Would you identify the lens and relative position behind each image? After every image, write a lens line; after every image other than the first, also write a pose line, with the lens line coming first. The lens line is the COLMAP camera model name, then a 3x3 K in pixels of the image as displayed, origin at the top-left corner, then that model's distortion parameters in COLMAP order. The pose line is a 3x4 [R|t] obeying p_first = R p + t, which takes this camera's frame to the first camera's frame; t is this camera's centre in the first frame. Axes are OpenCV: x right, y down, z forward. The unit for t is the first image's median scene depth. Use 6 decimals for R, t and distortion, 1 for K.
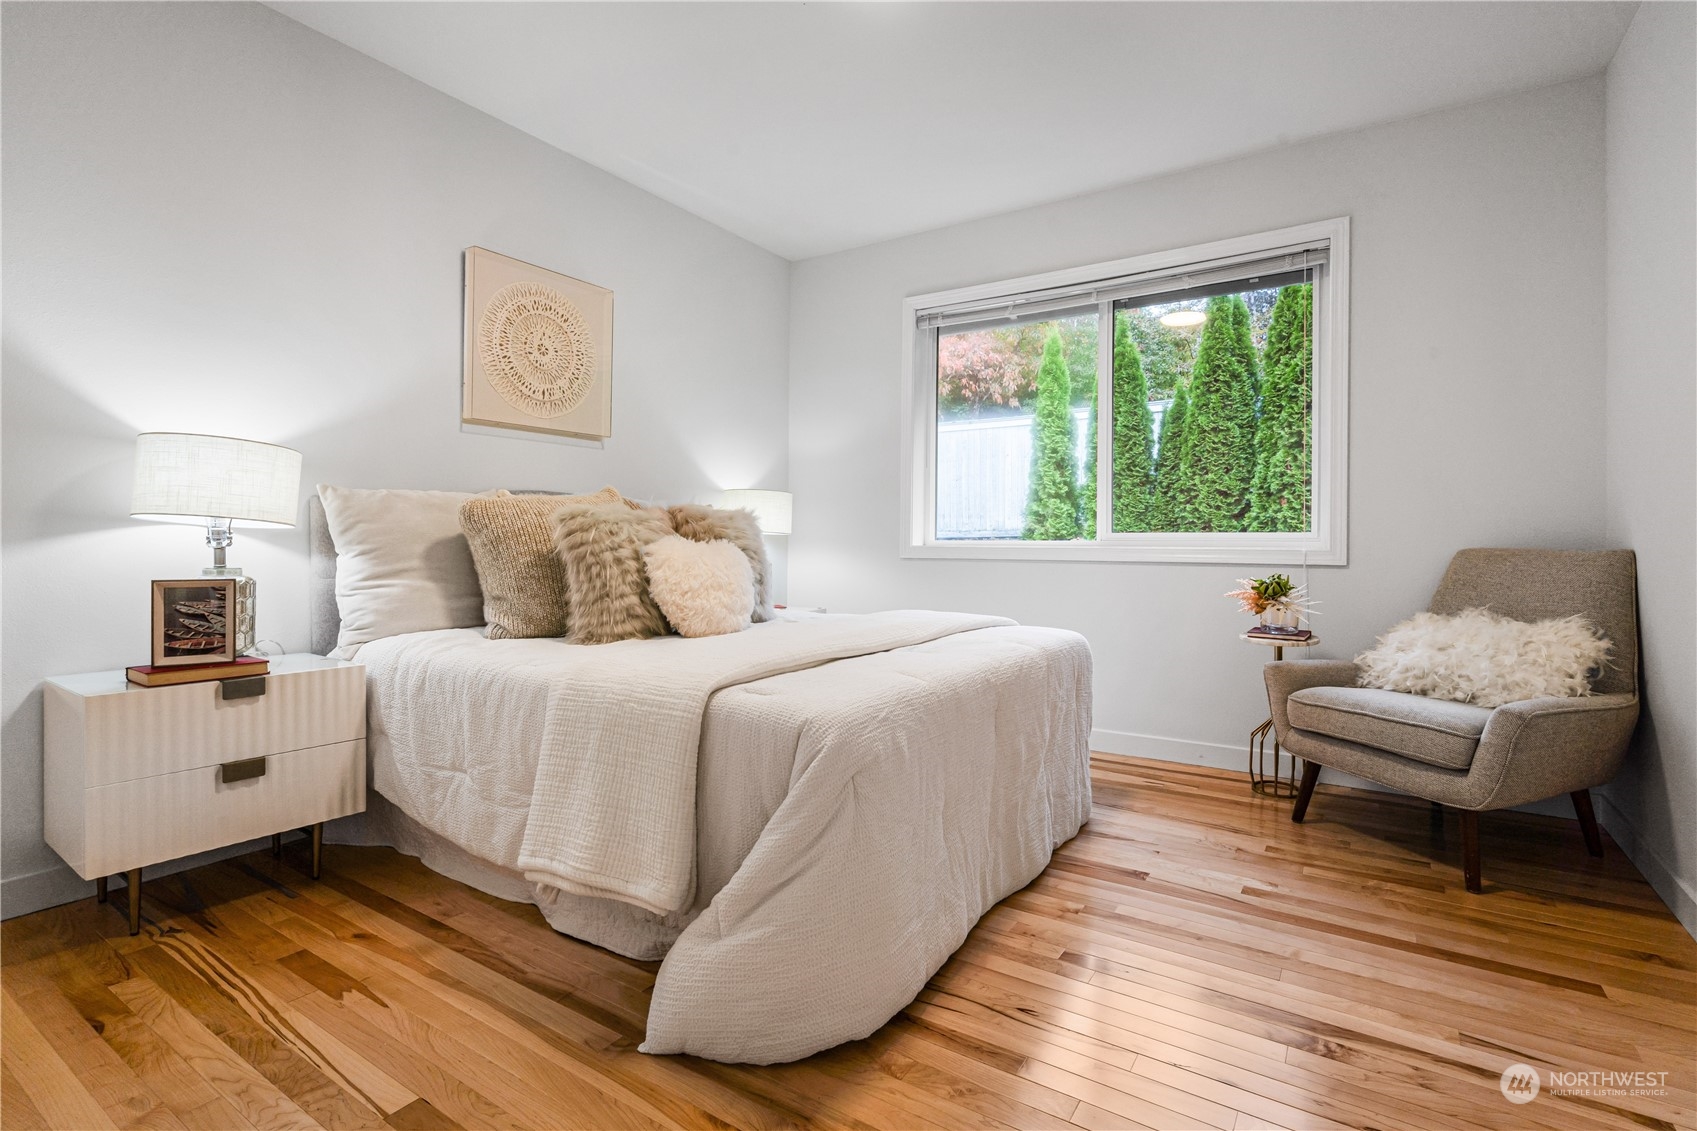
lens RADIAL K [[779.9, 0, 848.1], [0, 779.9, 571.5], [0, 0, 1]] dist [-0.003394, 0.000625]
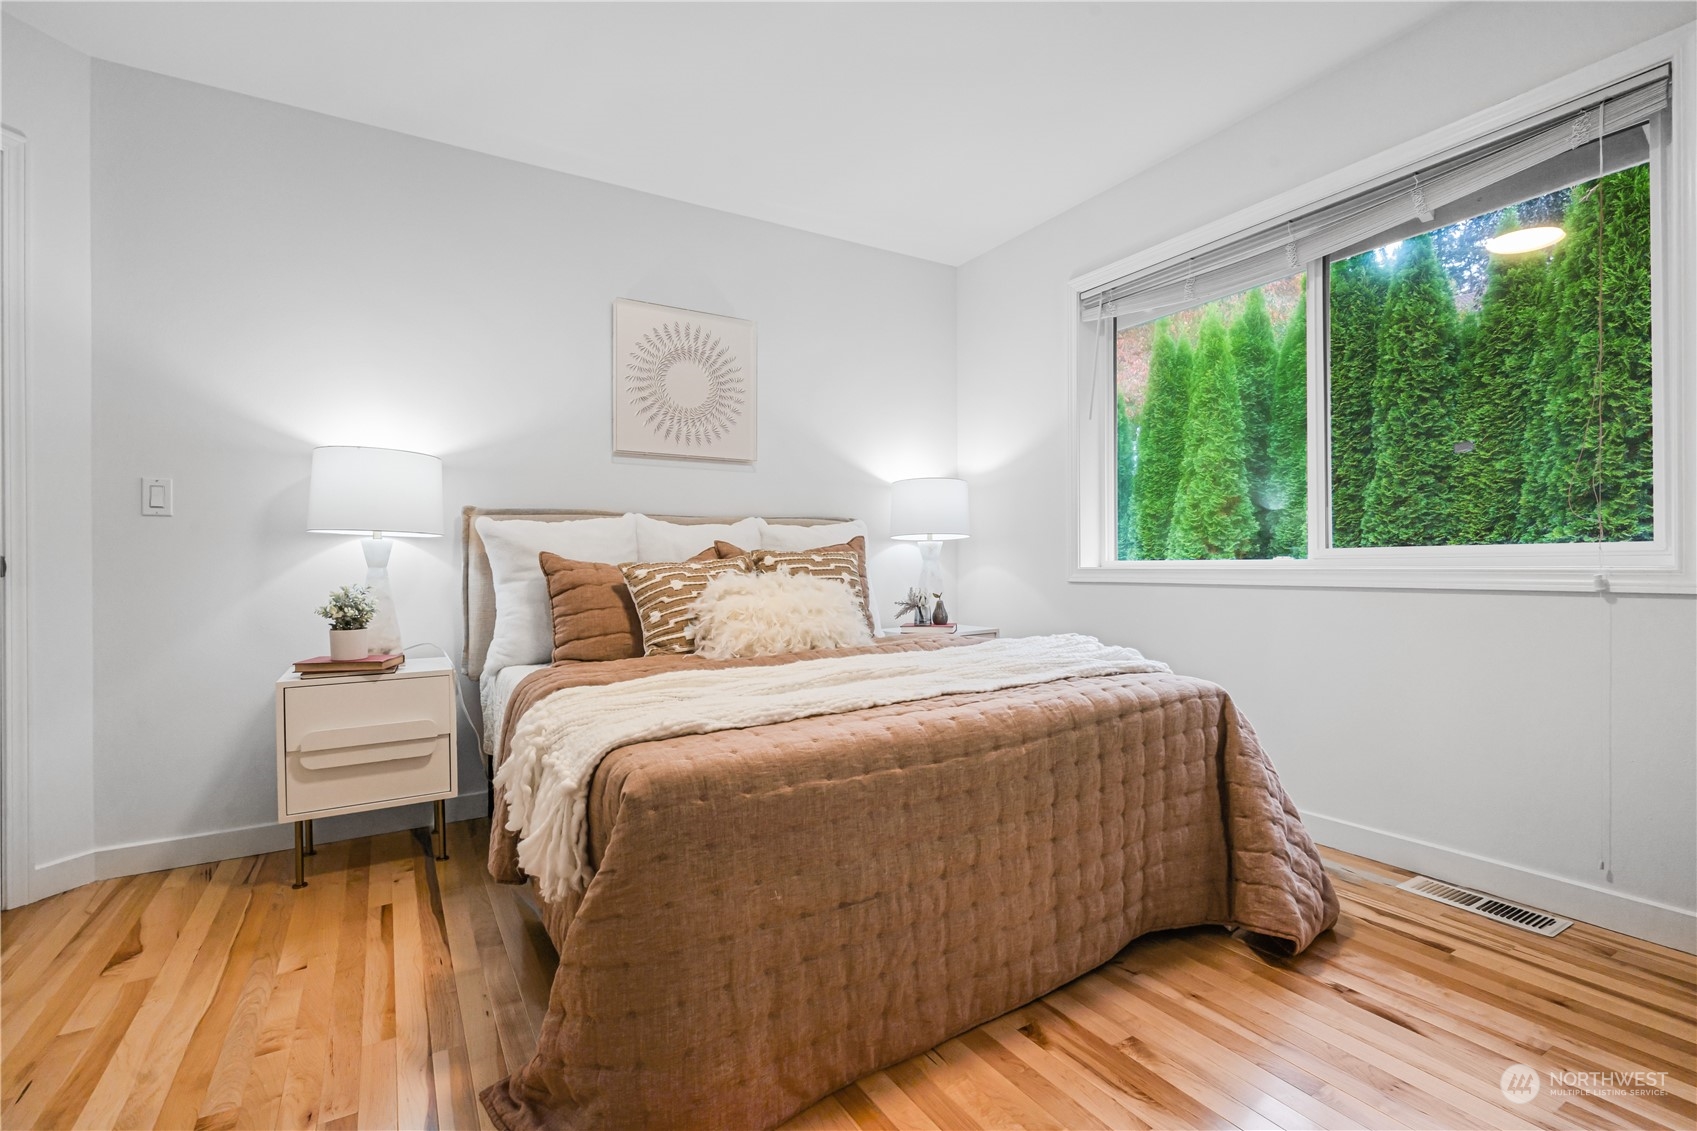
lens RADIAL K [[779.9, 0, 848.1], [0, 779.9, 571.5], [0, 0, 1]] dist [-0.003394, 0.000625]
pose [[0.910149, -0.001082, -0.414280, 0.250999], [-0.011350, 0.999556, -0.027547, -0.002937], [0.414125, 0.029774, 0.909733, 0.155596]]
